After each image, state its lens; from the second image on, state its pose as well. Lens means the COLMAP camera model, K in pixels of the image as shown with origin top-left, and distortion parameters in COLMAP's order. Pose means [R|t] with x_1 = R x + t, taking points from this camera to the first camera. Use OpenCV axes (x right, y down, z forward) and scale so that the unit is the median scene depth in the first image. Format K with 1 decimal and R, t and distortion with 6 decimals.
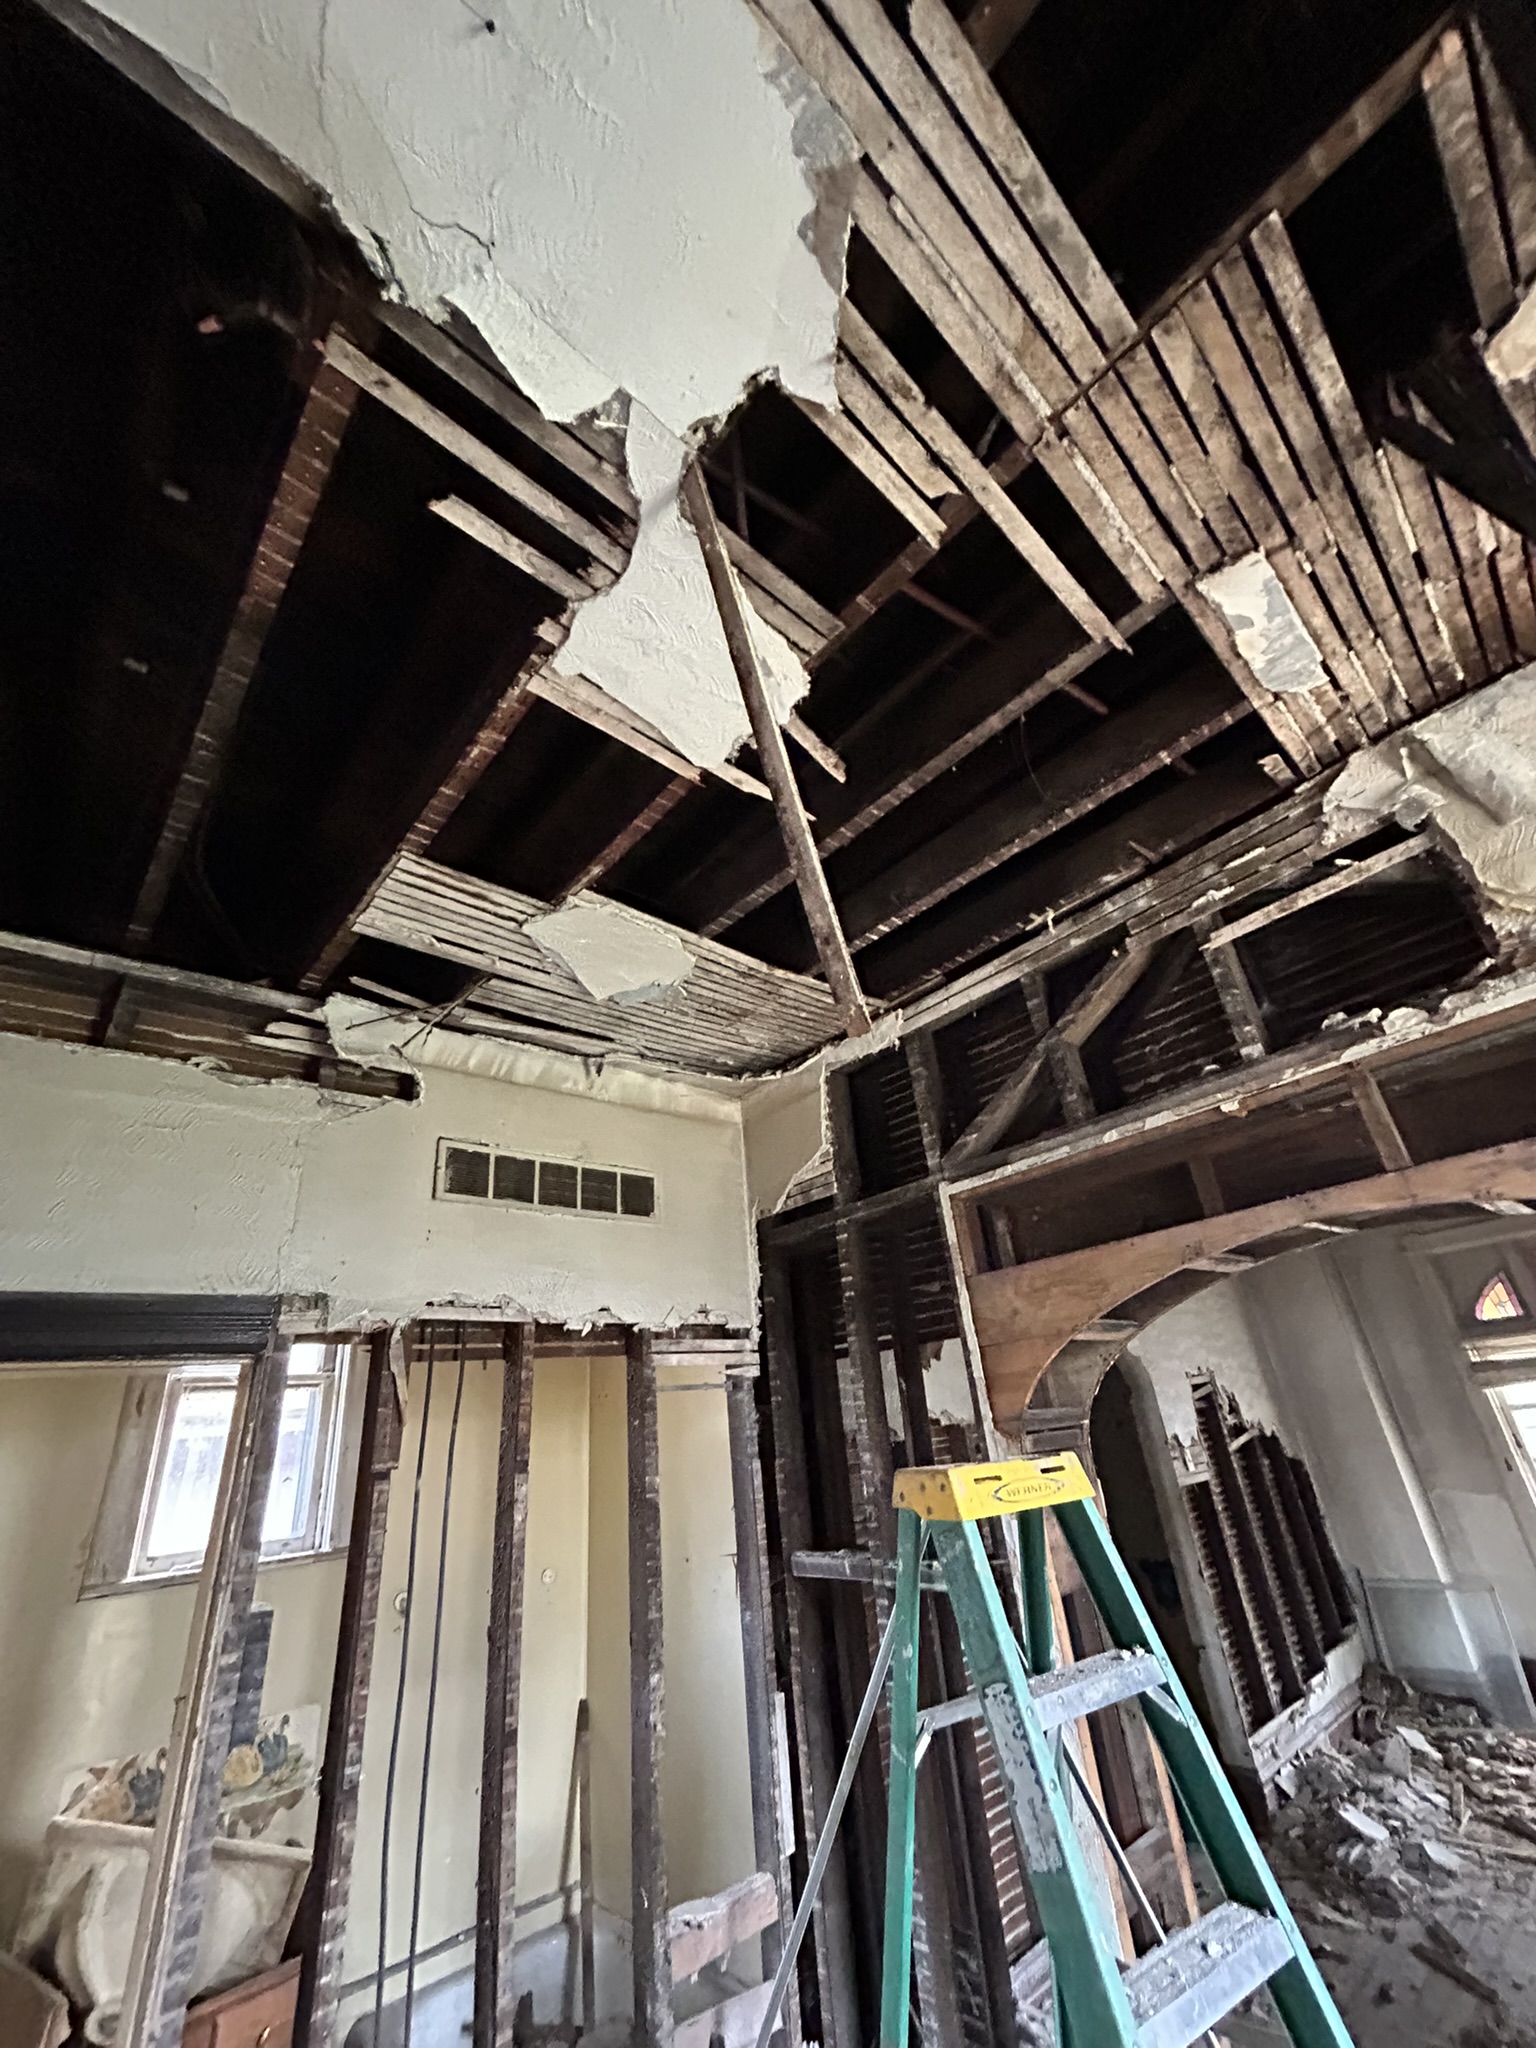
lens RADIAL K [[831.3, 0, 773.5], [0, 831.3, 1019.5], [0, 0, 1]] dist [-0.003101, 0.000526]
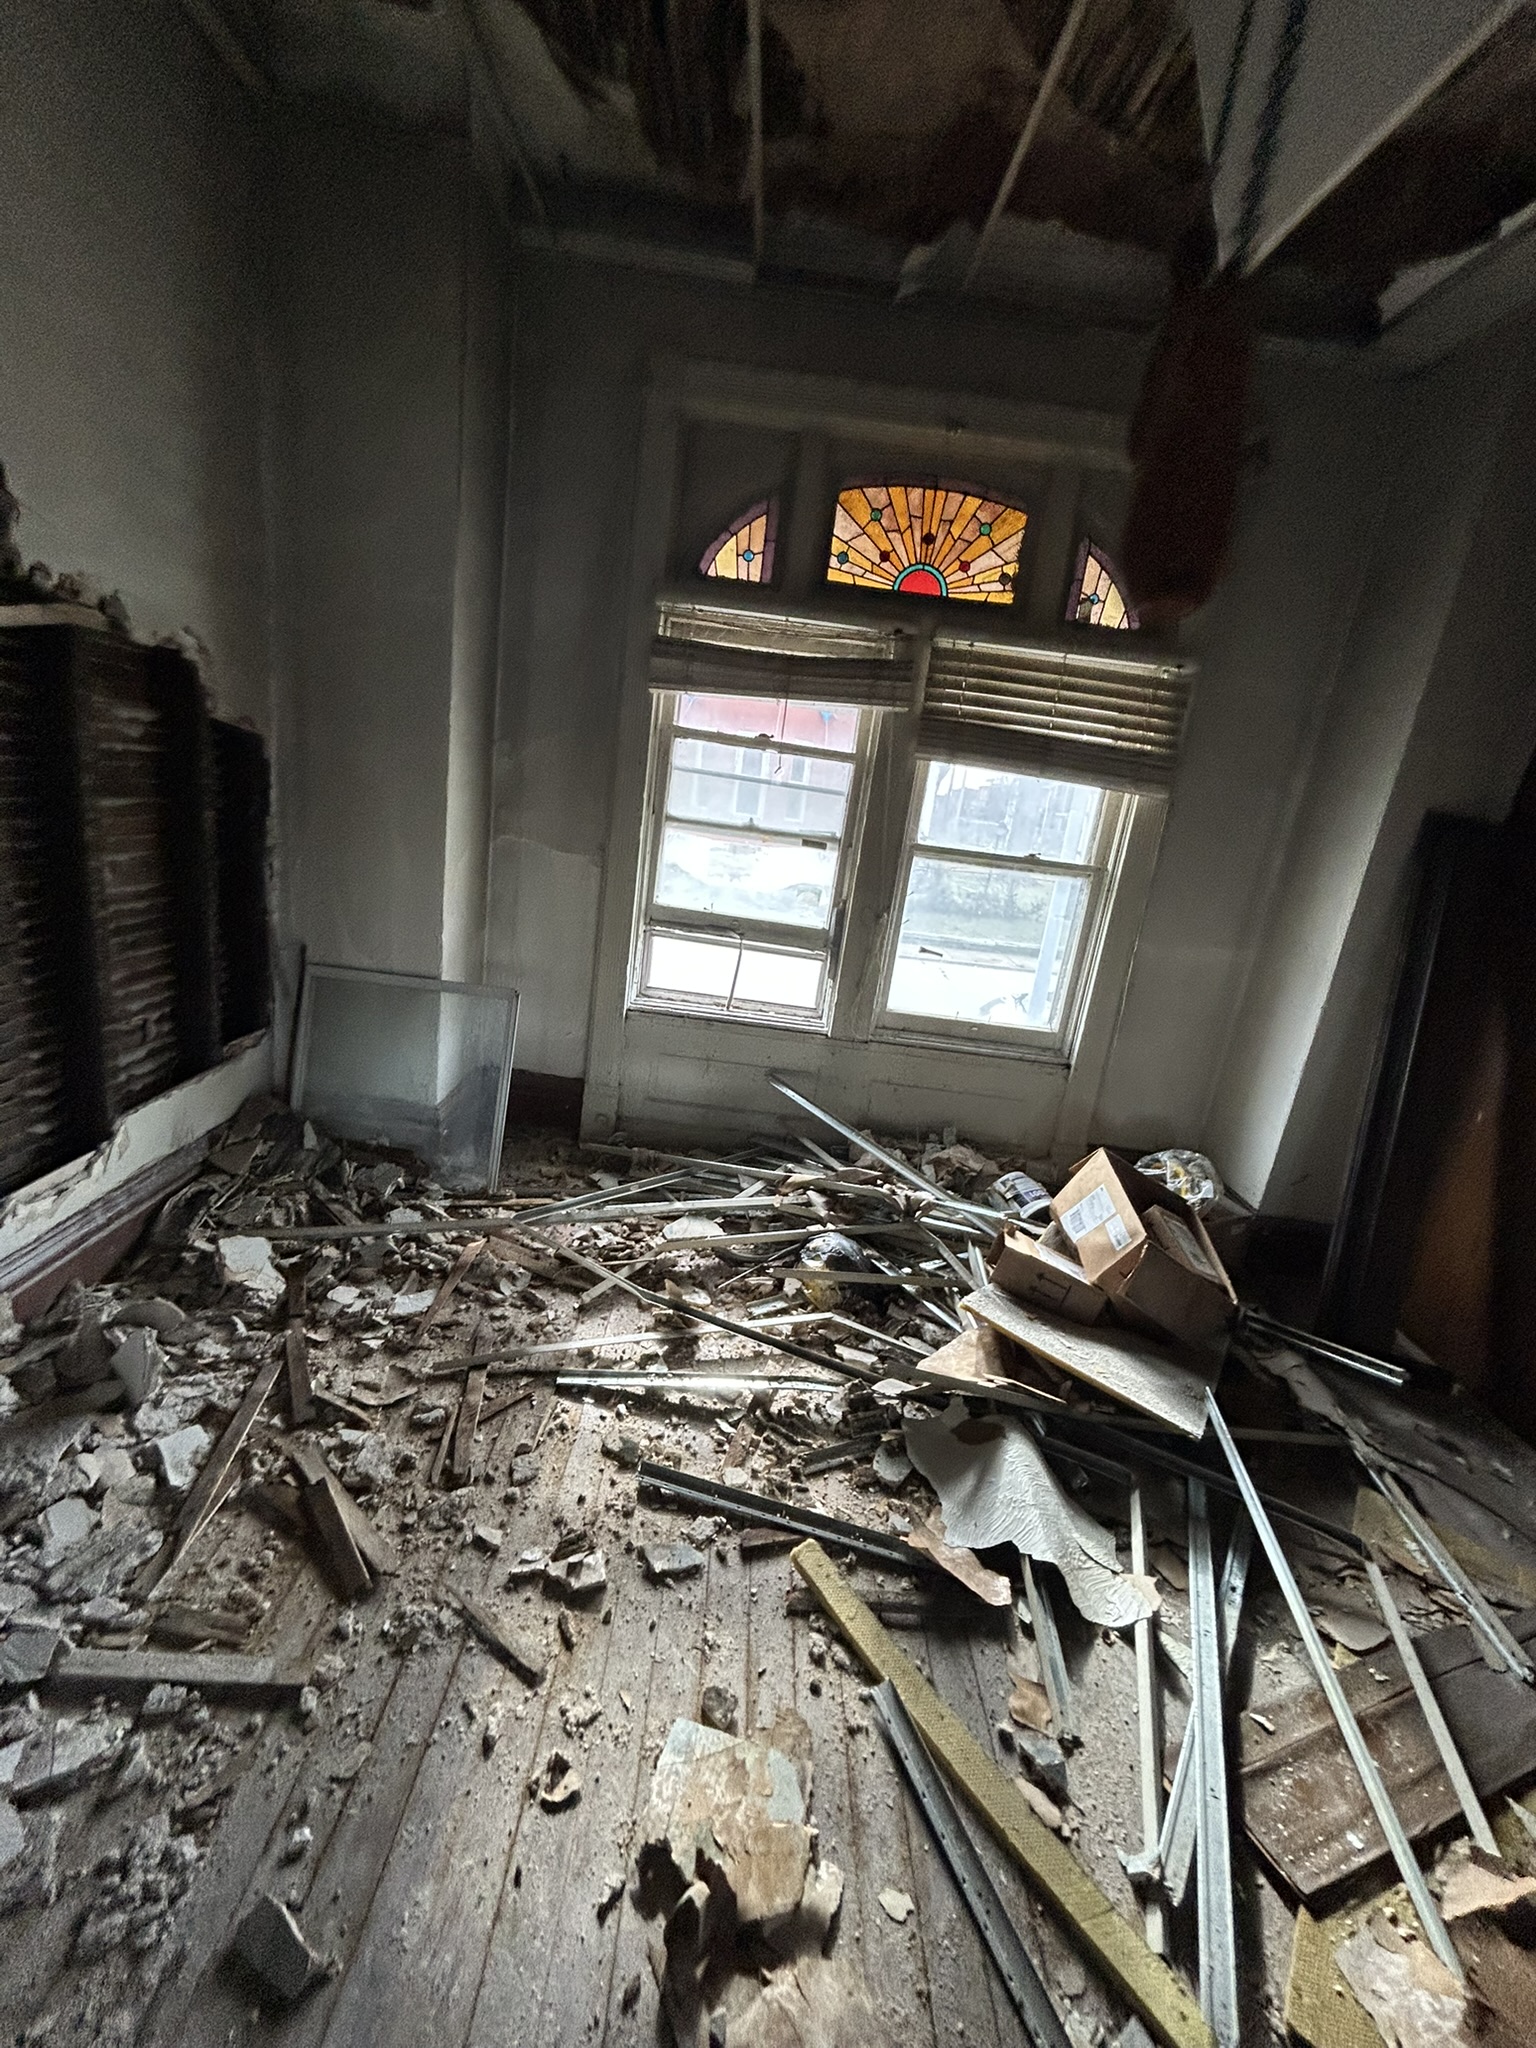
lens RADIAL K [[831.3, 0, 777.6], [0, 831.3, 1016.2], [0, 0, 1]] dist [-0.003101, 0.000526]
pose [[0.636908, -0.030788, 0.770325, 1.124665], [-0.511930, 0.730216, 0.452451, 0.726764], [-0.576434, -0.682522, 0.449319, 1.309963]]
